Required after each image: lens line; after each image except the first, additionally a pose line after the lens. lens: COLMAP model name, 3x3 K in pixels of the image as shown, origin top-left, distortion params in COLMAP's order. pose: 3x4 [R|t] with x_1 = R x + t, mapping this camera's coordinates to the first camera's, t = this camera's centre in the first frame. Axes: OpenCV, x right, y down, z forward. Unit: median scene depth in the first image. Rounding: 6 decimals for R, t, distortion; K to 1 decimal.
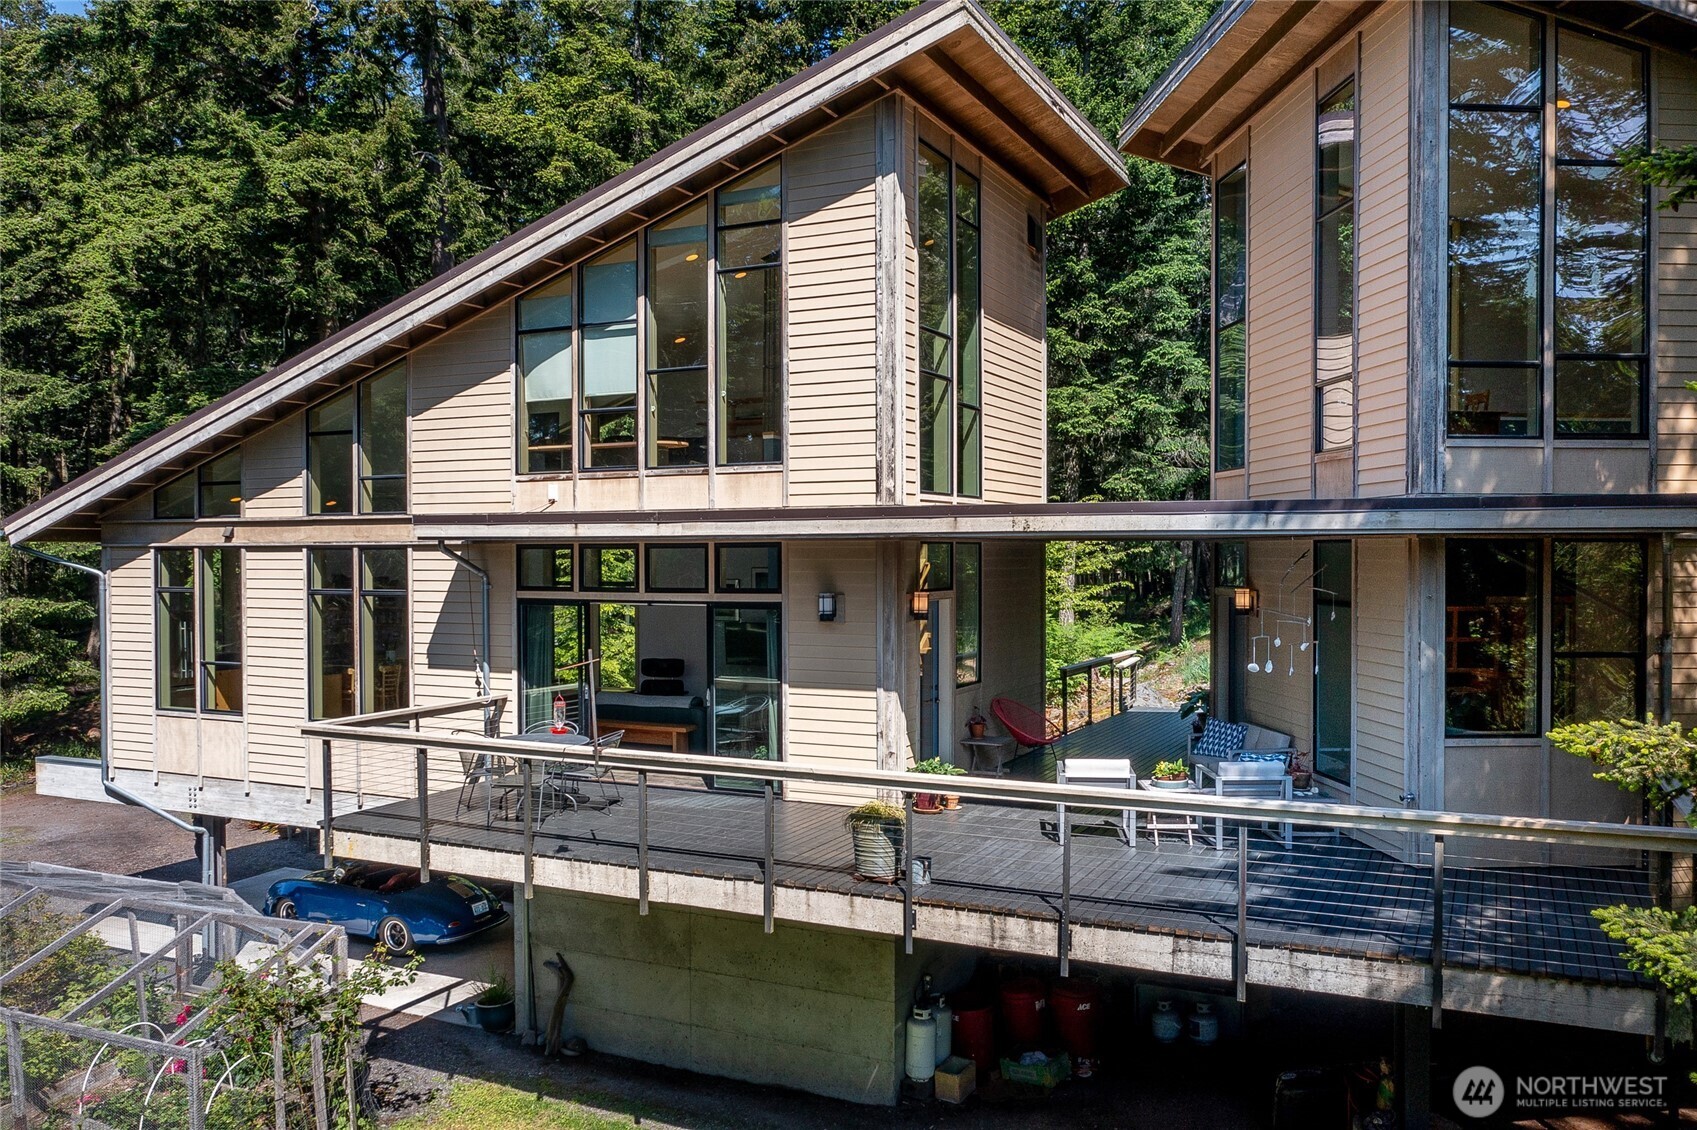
lens RADIAL K [[1341.7, 0, 848.5], [0, 1341.7, 565.0], [0, 0, 1]] dist [-0.002242, 0.008342]
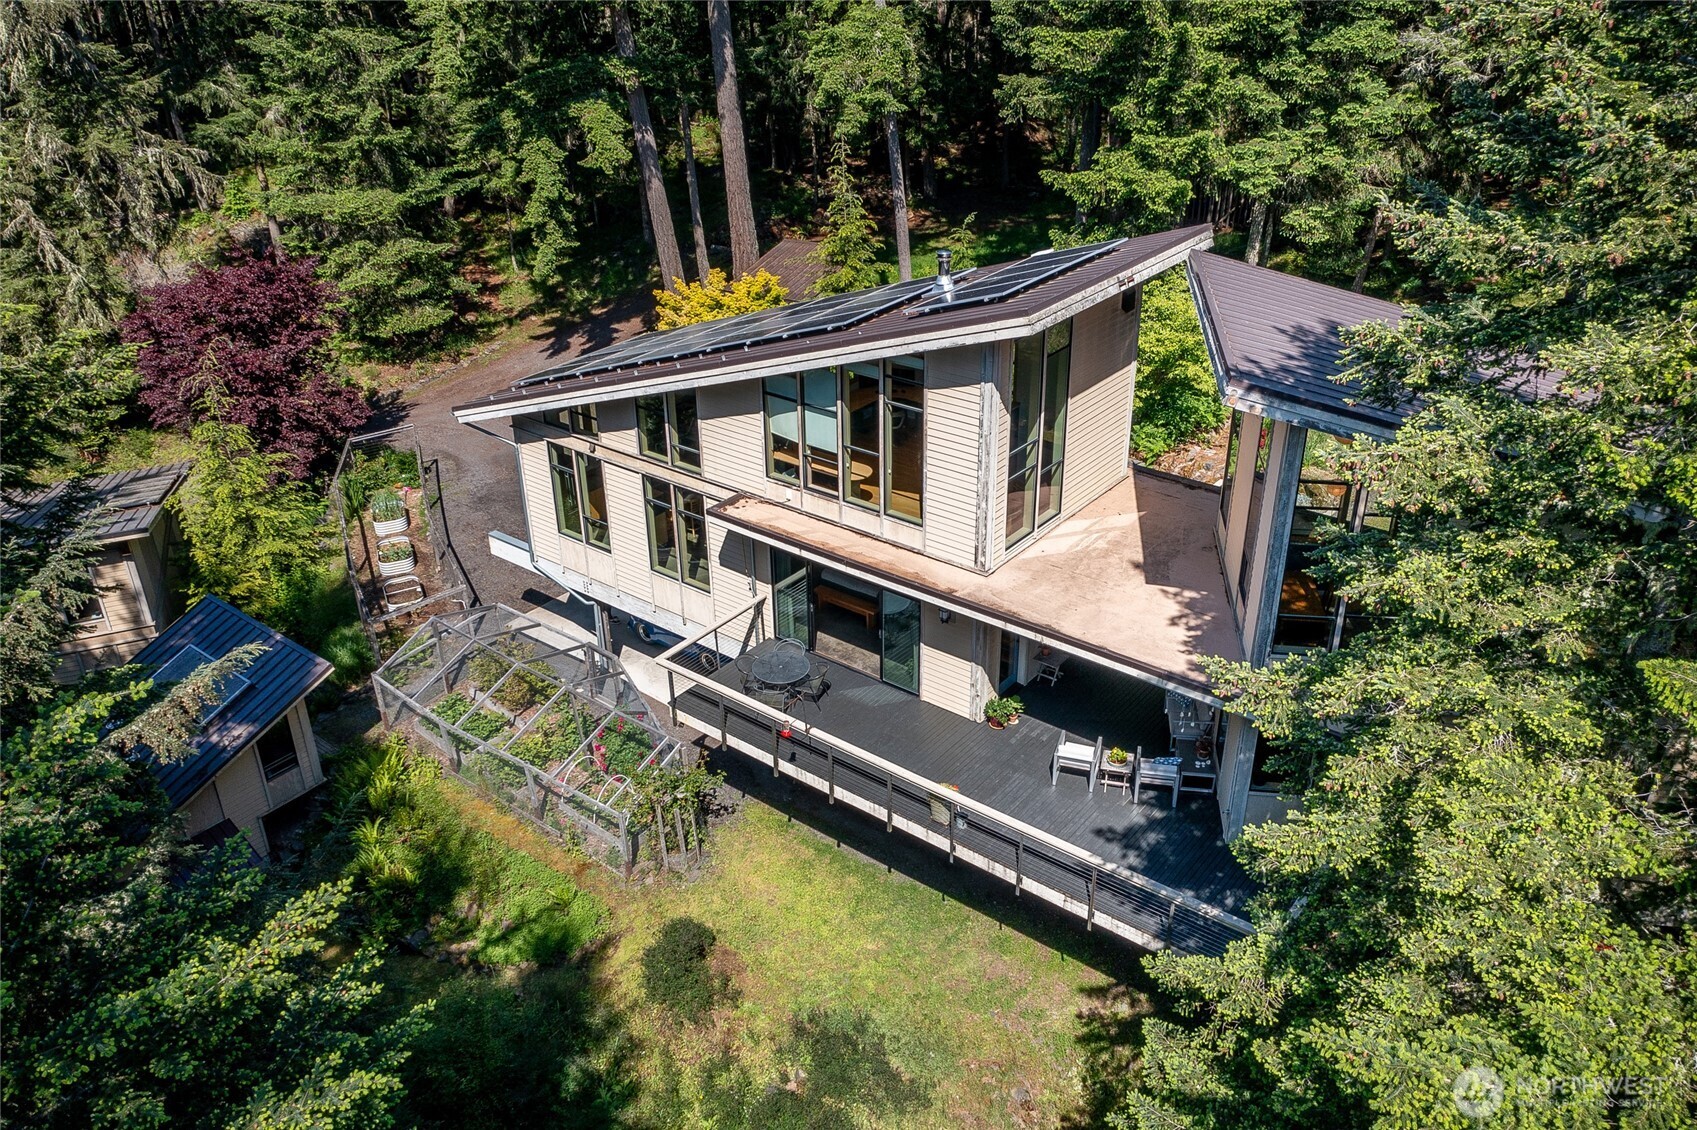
lens RADIAL K [[1364.8, 0, 848.5], [0, 1364.8, 565.0], [0, 0, 1]] dist [-0.012870, -0.000571]
pose [[0.977345, 0.090313, -0.191419, 0.159780], [0.009442, 0.884889, 0.465706, -0.698083], [0.211444, -0.456963, 0.863989, -0.407008]]
